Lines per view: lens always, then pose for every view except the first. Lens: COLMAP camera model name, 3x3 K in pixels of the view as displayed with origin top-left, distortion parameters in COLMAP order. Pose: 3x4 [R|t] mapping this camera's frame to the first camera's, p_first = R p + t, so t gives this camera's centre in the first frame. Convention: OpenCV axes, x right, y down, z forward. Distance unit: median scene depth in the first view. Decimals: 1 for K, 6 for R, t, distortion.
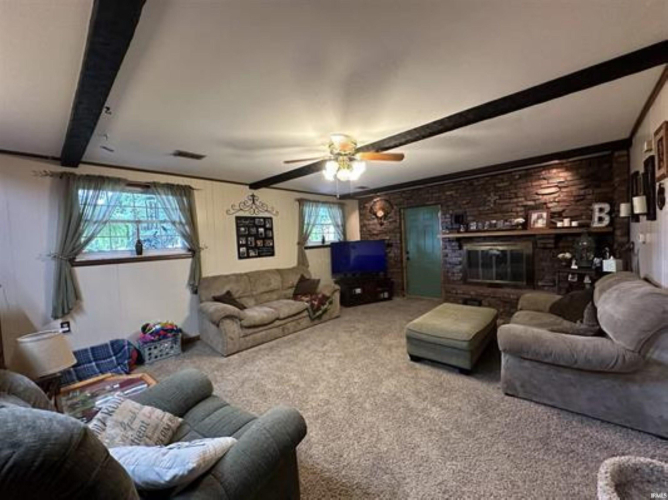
lens RADIAL K [[266.0, 0, 331.5], [0, 266.0, 249.7], [0, 0, 1]] dist [0.001239, 0.000258]
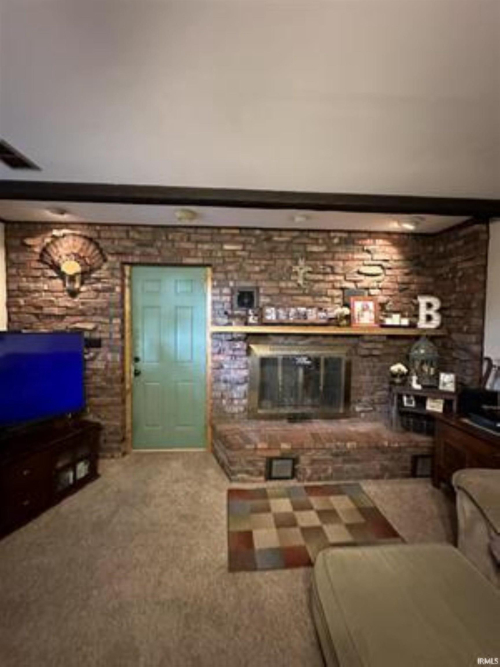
lens RADIAL K [[265.6, 0, 249.5], [0, 265.6, 332.1], [0, 0, 1]] dist [0.001239, 0.000258]
pose [[0.695201, 0.029780, 0.718198, 0.107406], [-0.018625, 0.999552, -0.023419, -0.038692], [-0.718574, 0.002905, 0.695445, 0.666992]]
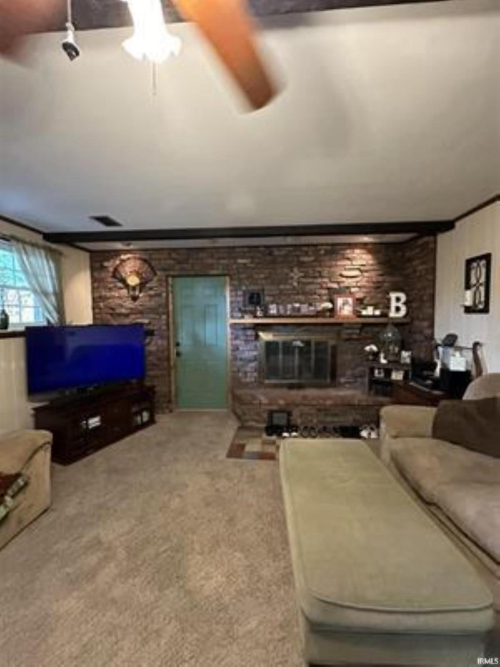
lens RADIAL K [[265.6, 0, 249.5], [0, 265.6, 332.1], [0, 0, 1]] dist [0.001239, 0.000258]
pose [[0.771903, 0.007294, 0.635698, 0.005877], [-0.002741, 0.999963, -0.008146, -0.018966], [-0.635734, 0.004545, 0.771895, 0.479422]]
